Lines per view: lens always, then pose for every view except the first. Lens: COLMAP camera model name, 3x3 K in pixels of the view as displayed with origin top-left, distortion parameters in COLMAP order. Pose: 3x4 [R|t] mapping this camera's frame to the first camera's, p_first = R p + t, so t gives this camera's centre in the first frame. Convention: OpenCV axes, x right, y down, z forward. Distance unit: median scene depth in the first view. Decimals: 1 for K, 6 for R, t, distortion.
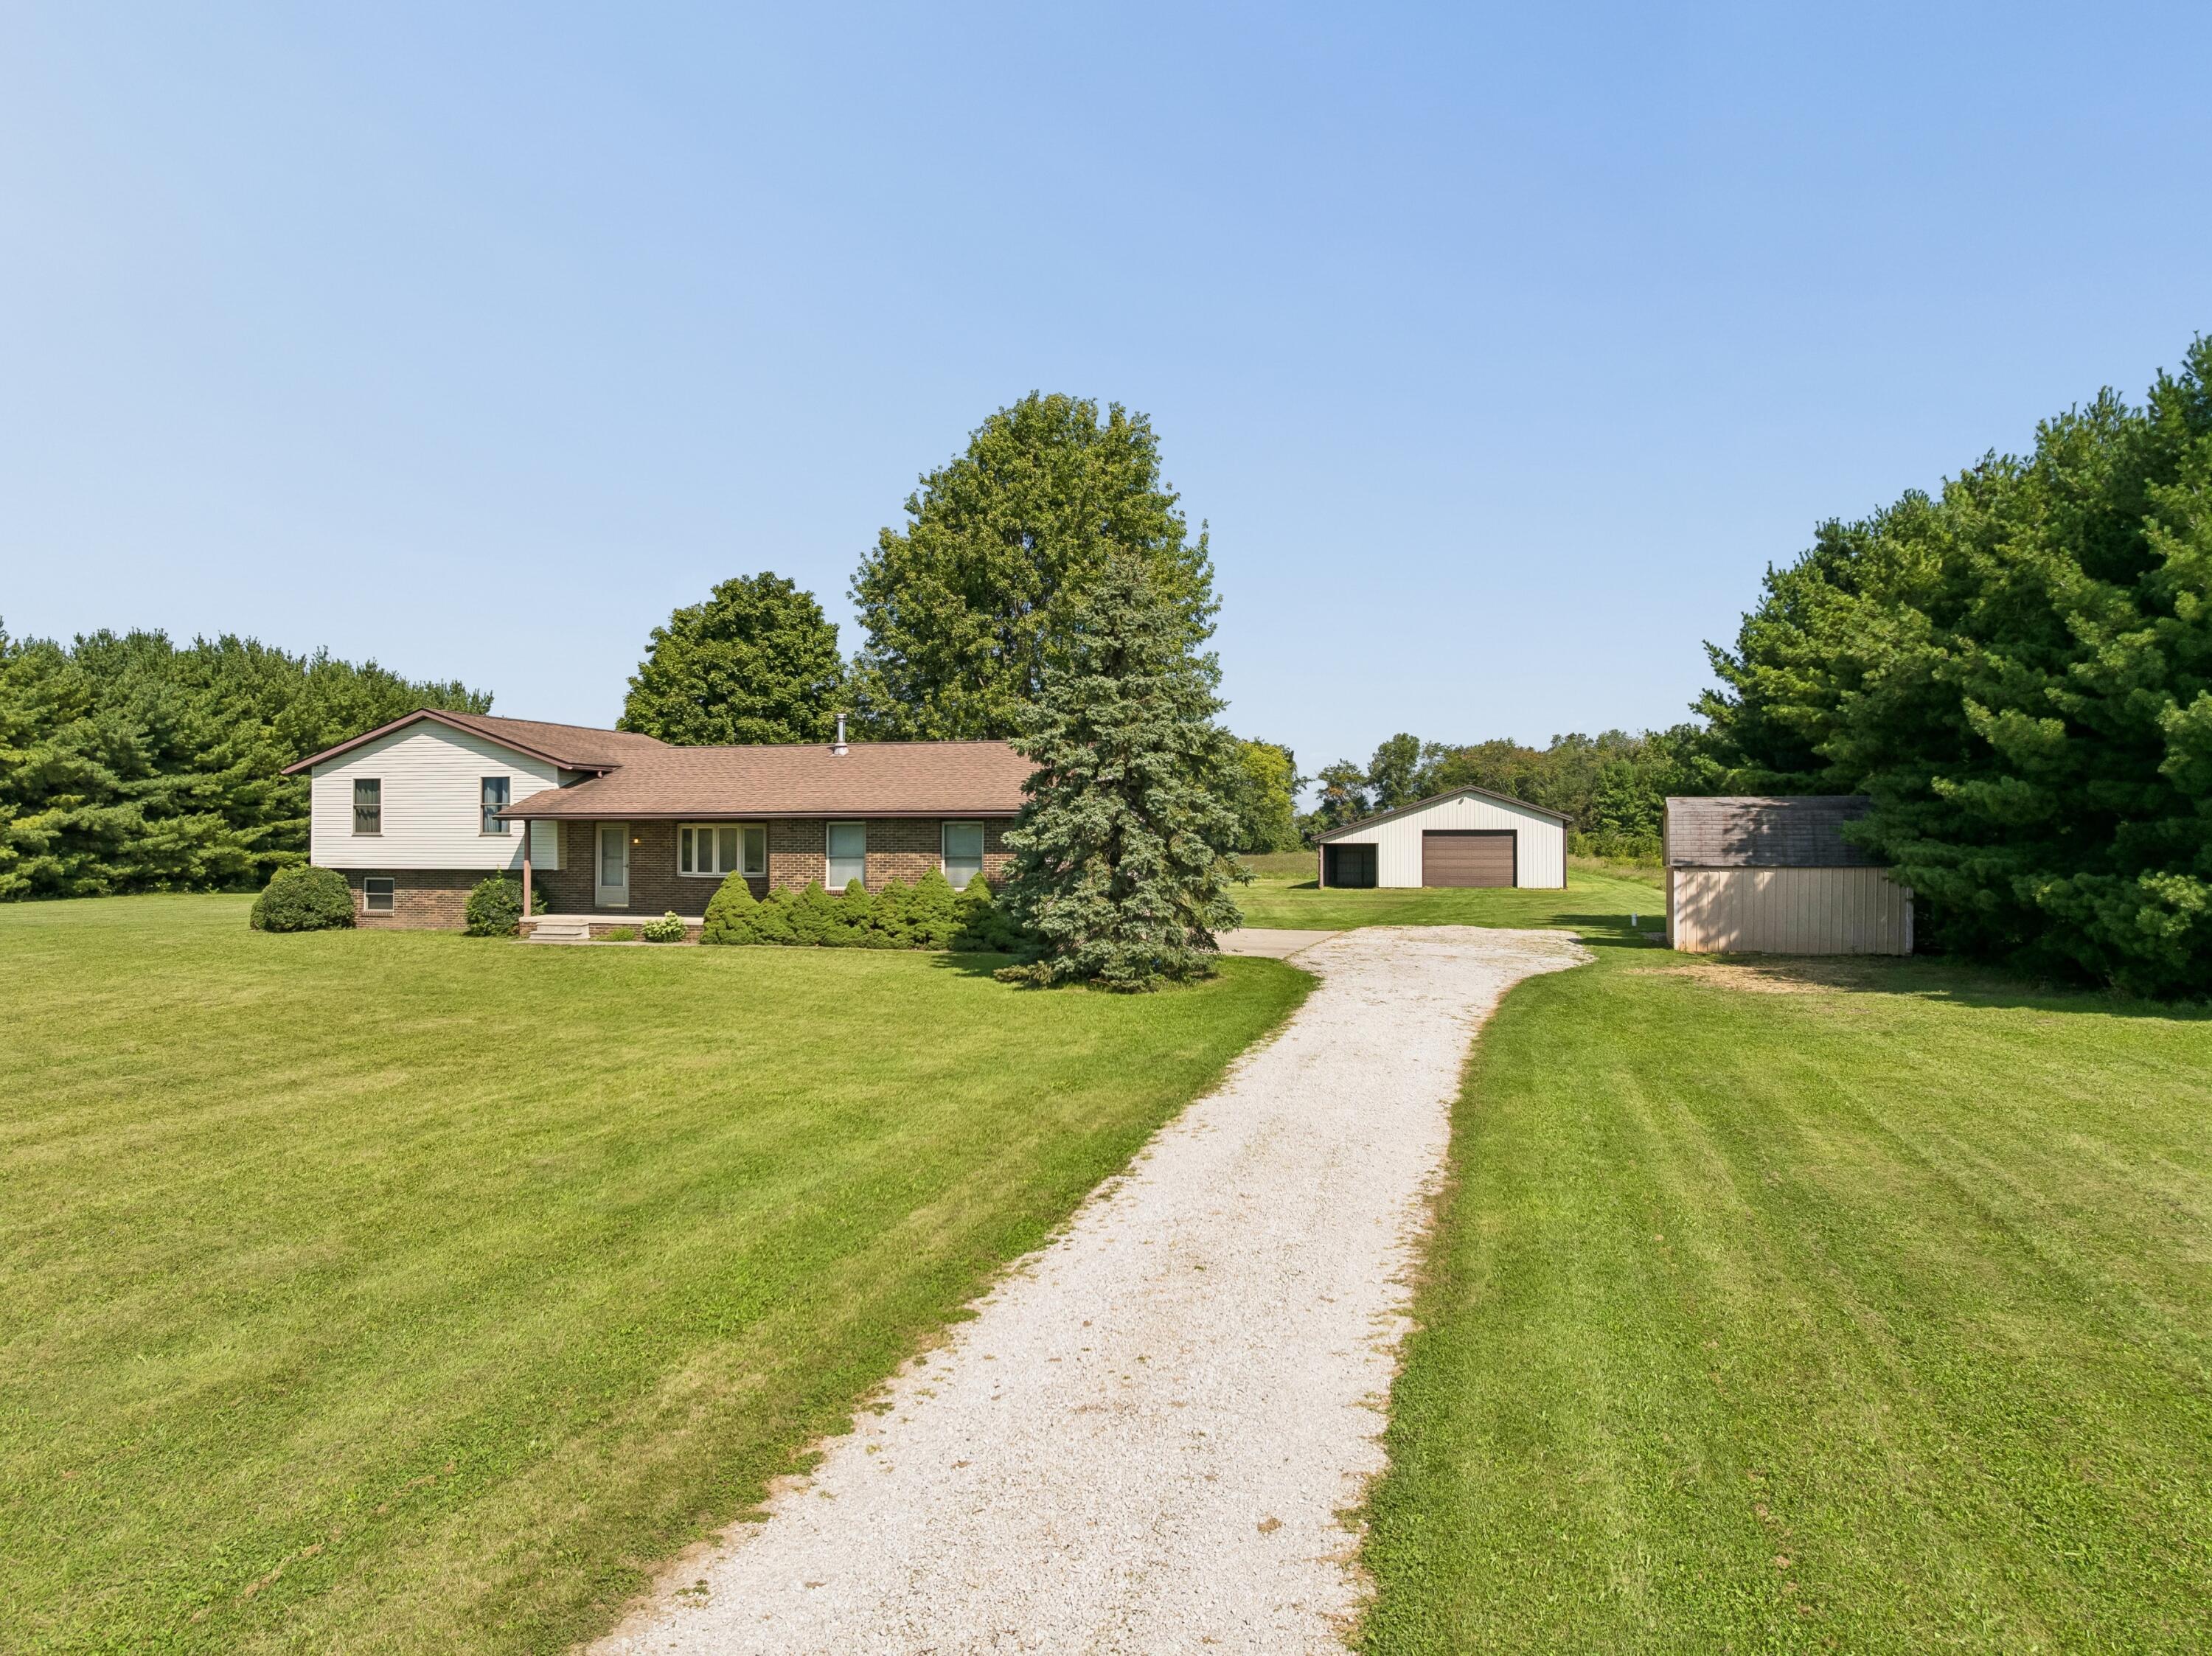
lens RADIAL K [[1552.6, 0, 1106.0], [0, 1552.6, 828.0], [0, 0, 1]] dist [-0.034221, -0.001273]
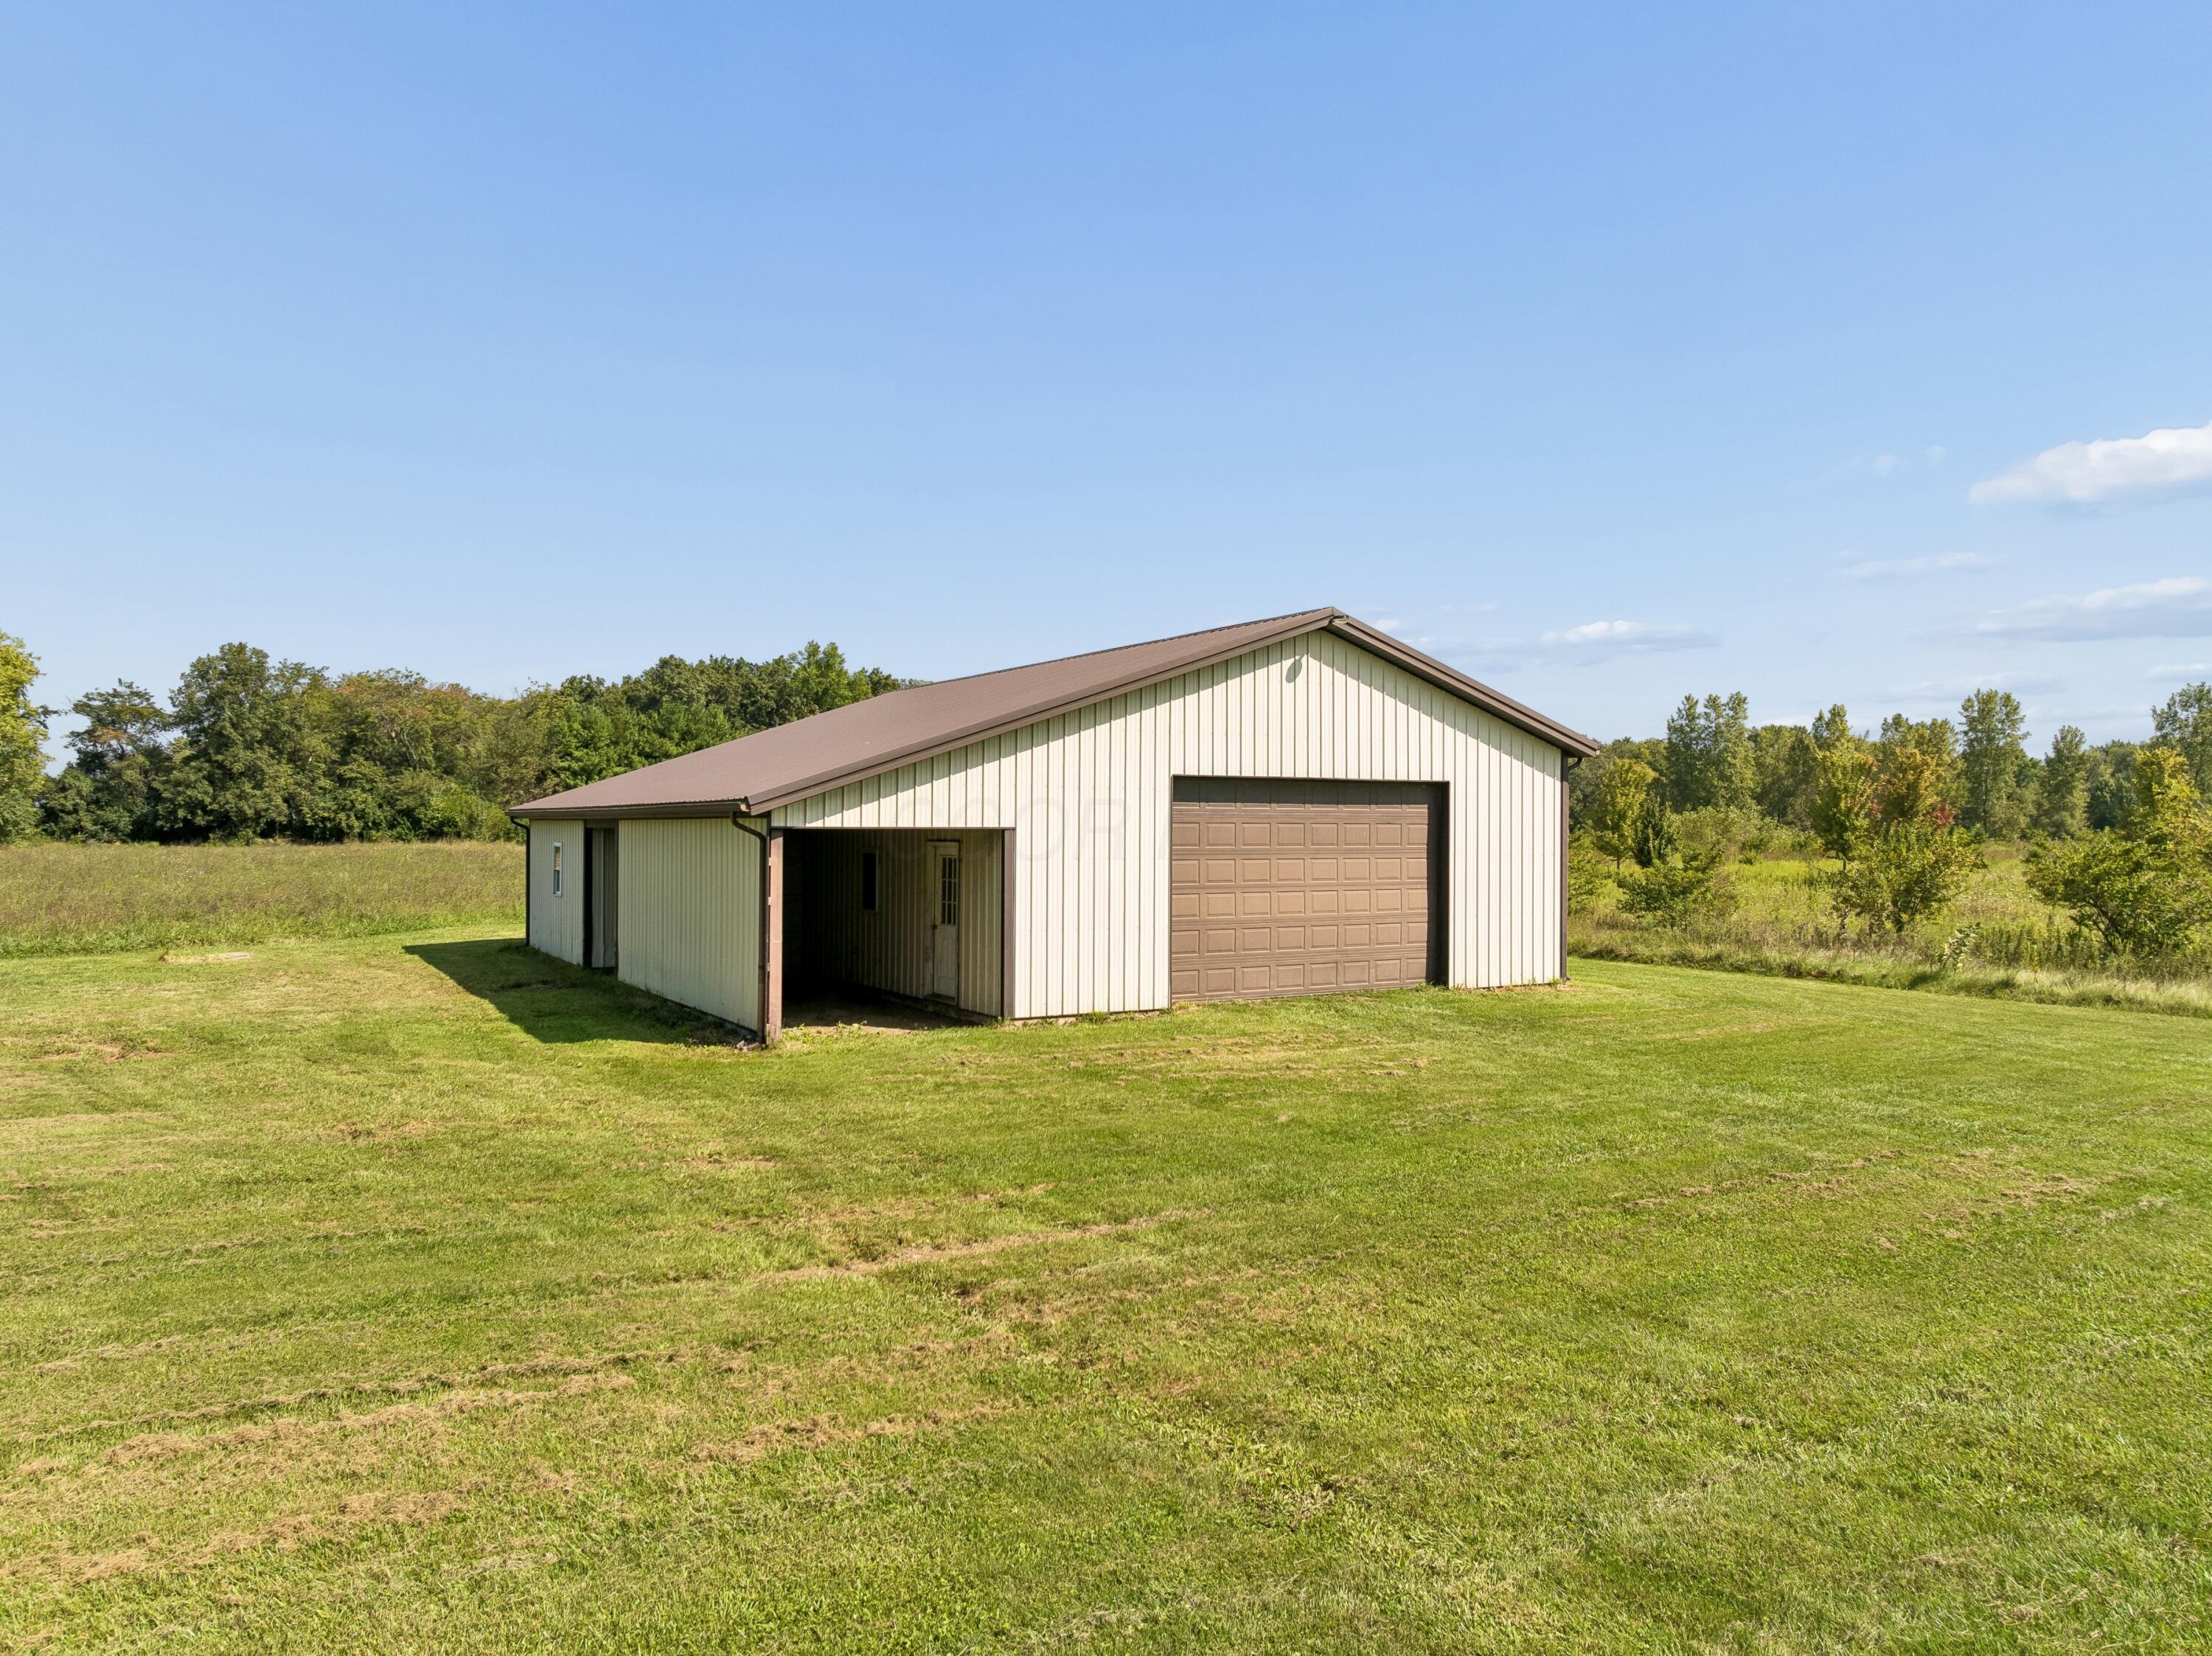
lens RADIAL K [[1552.6, 0, 1106.0], [0, 1552.6, 828.0], [0, 0, 1]] dist [-0.034221, -0.001273]
pose [[0.706519, 0.004257, 0.707681, 0.008969], [-0.011300, 0.999922, 0.005267, 0.003606], [-0.707604, -0.011718, 0.706512, 0.347622]]
